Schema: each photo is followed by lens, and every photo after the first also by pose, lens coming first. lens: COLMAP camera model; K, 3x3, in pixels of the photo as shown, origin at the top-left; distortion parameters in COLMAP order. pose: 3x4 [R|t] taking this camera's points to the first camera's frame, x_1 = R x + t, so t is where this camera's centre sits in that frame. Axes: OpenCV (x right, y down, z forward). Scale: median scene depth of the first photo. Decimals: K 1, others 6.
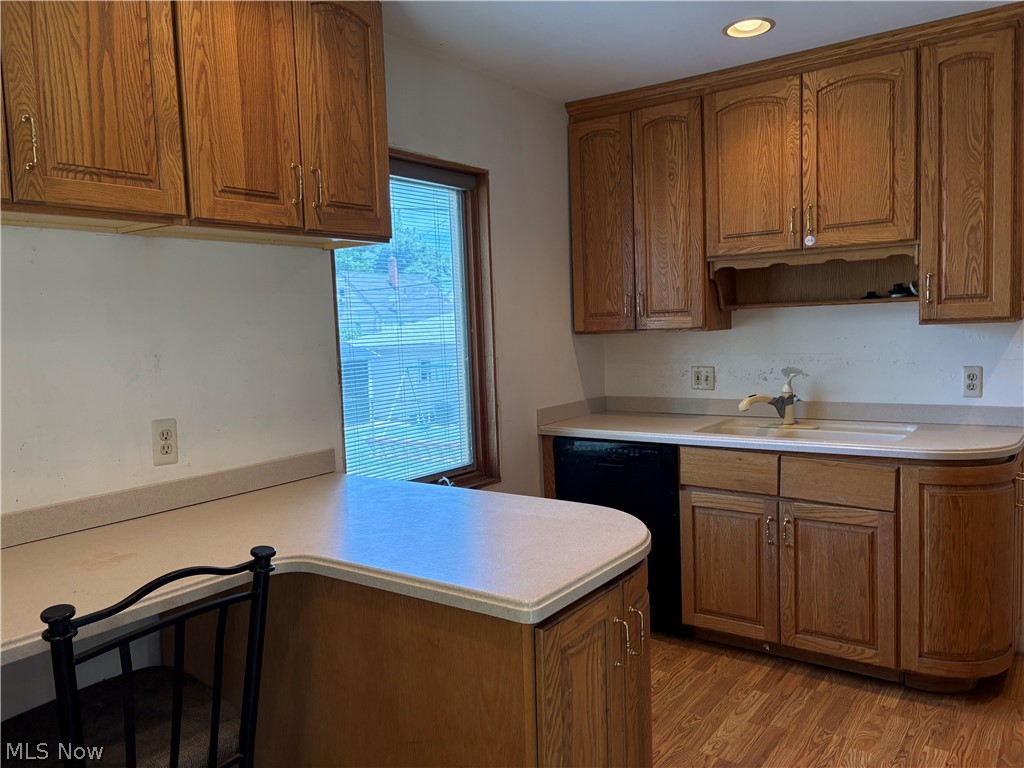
lens RADIAL K [[773.1, 0, 512.0], [0, 773.1, 384.0], [0, 0, 1]] dist [0.040746, -0.057658]
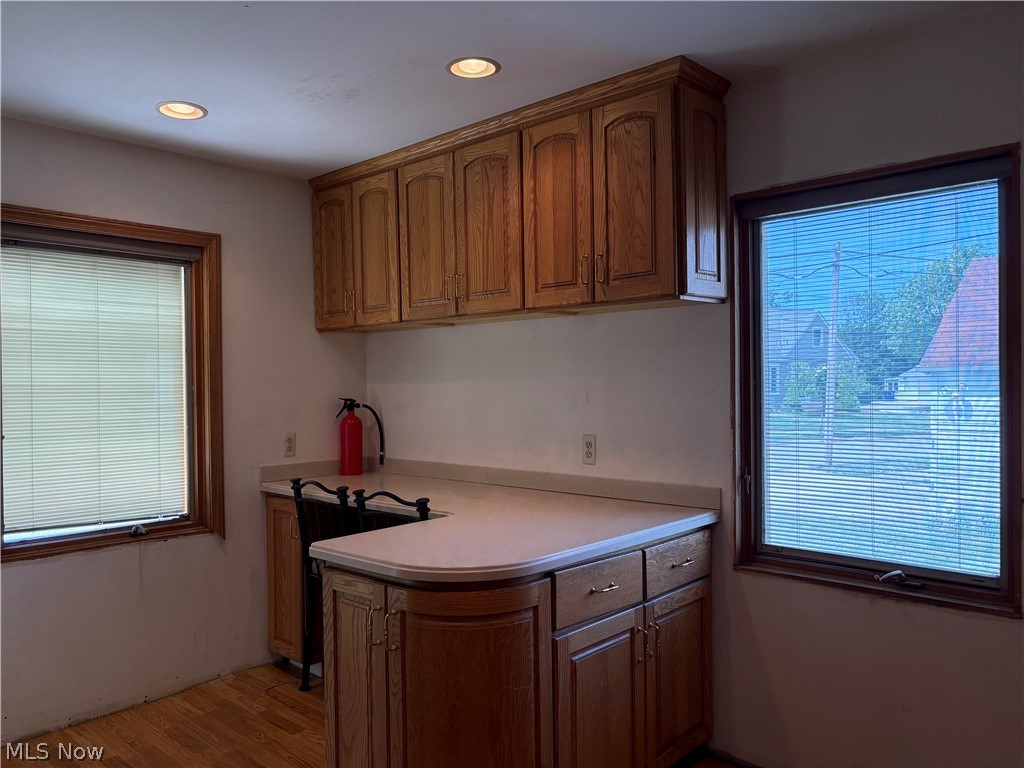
lens RADIAL K [[773.1, 0, 512.0], [0, 773.1, 384.0], [0, 0, 1]] dist [0.040746, -0.057658]
pose [[-0.113164, 0.039377, -0.992796, 1.098652], [-0.061261, 0.997037, 0.046528, -0.117870], [0.991686, 0.066085, -0.110416, 1.056213]]
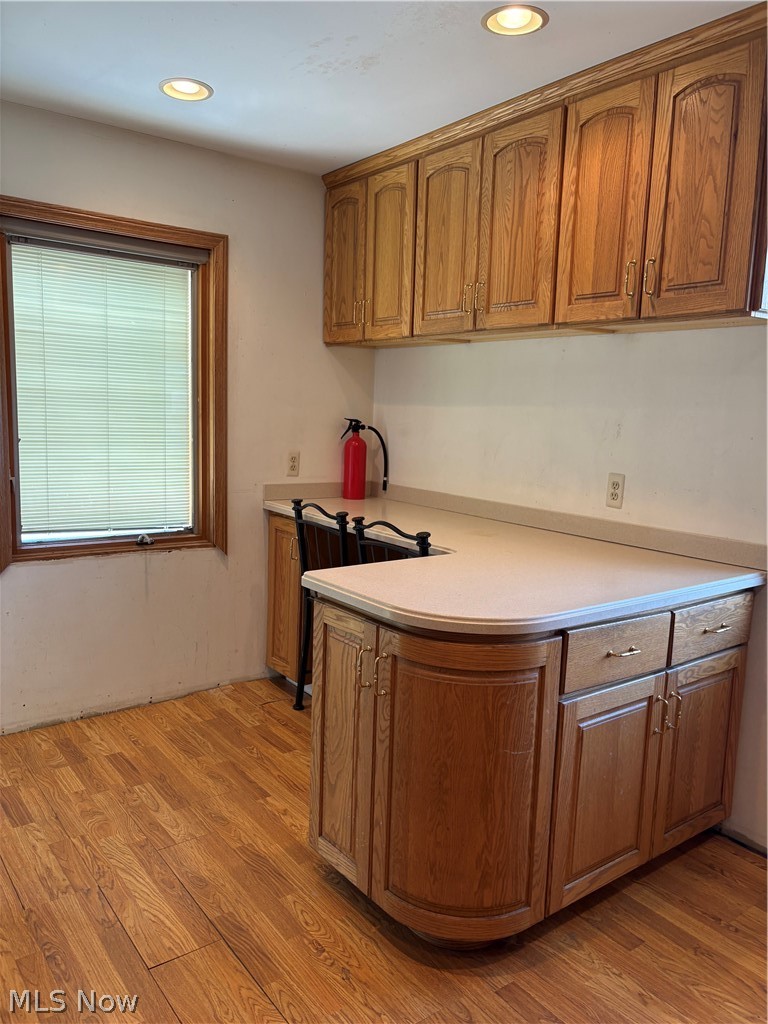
lens RADIAL K [[773.1, 0, 382.9], [0, 773.1, 522.5], [0, 0, 1]] dist [0.040746, -0.057658]
pose [[-0.291783, 0.169260, -0.941389, 0.973464], [-0.099095, 0.973572, 0.205761, -0.111285], [0.951337, 0.153324, -0.267299, 1.033262]]
